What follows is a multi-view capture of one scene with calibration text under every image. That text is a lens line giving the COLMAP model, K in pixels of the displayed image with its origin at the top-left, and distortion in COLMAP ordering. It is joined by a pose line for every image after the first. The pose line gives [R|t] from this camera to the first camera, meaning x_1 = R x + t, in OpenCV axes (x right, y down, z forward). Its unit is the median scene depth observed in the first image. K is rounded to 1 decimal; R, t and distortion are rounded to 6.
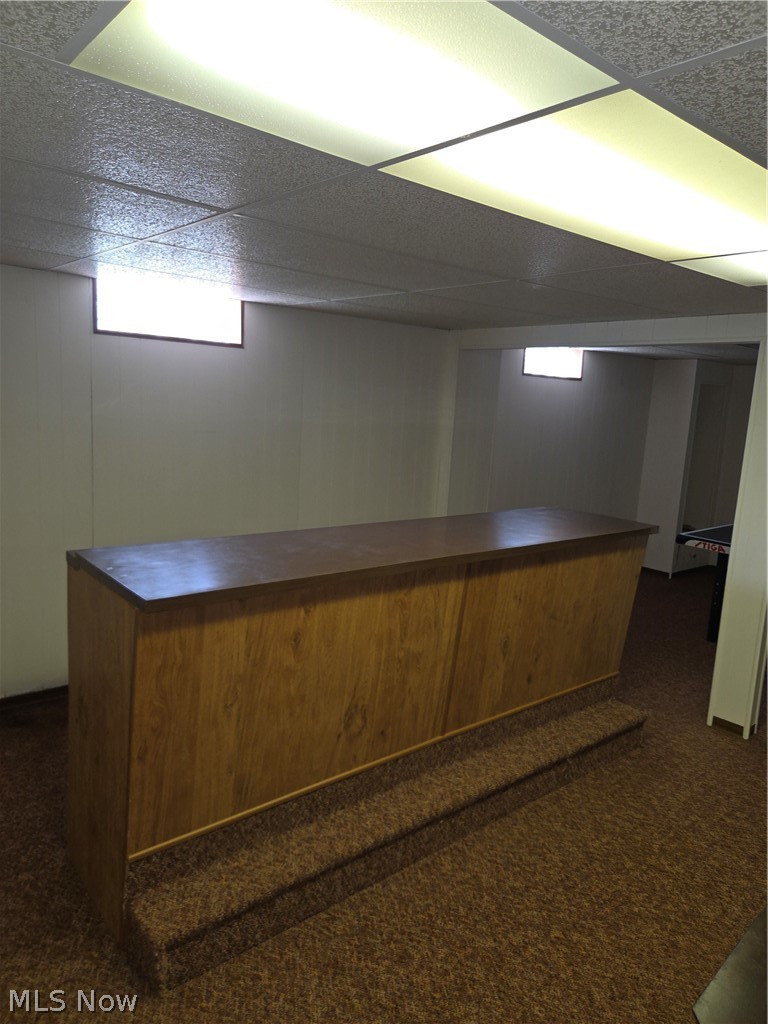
lens RADIAL K [[691.4, 0, 385.9], [0, 691.4, 513.9], [0, 0, 1]] dist [0.067793, -0.049261]
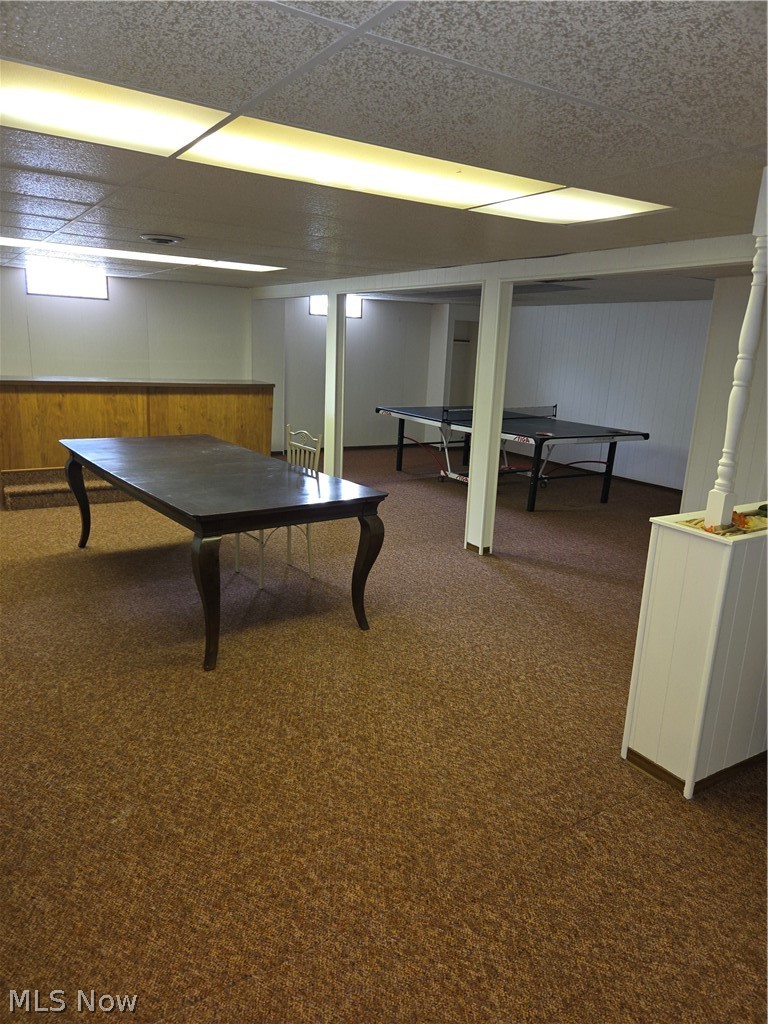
lens RADIAL K [[698.3, 0, 378.9], [0, 698.3, 520.9], [0, 0, 1]] dist [0.071405, -0.050968]
pose [[0.989119, 0.021763, -0.145496, 1.282152], [-0.011194, 0.997264, 0.073068, 0.343570], [0.146688, -0.070644, 0.986657, -1.363302]]
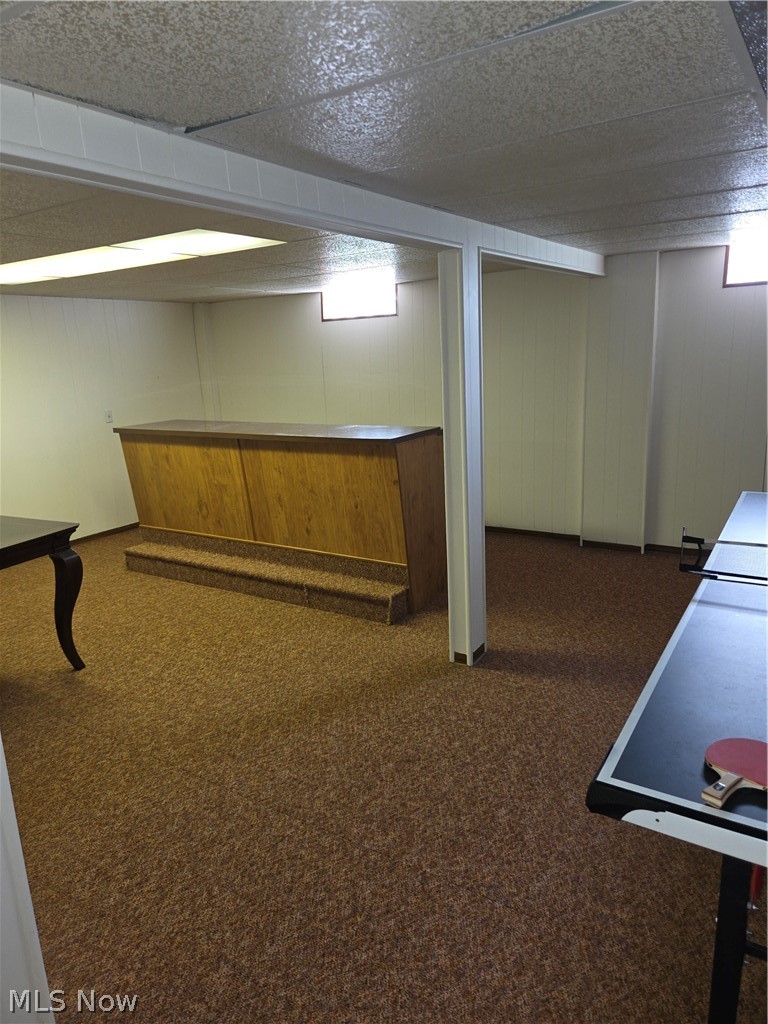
lens RADIAL K [[671.6, 0, 402.6], [0, 671.6, 512.6], [0, 0, 1]] dist [0.055944, -0.049460]
pose [[0.310099, 0.156084, -0.937804, 1.848747], [-0.099576, 0.986338, 0.131236, -0.013864], [0.945475, 0.052687, 0.321404, 0.832720]]
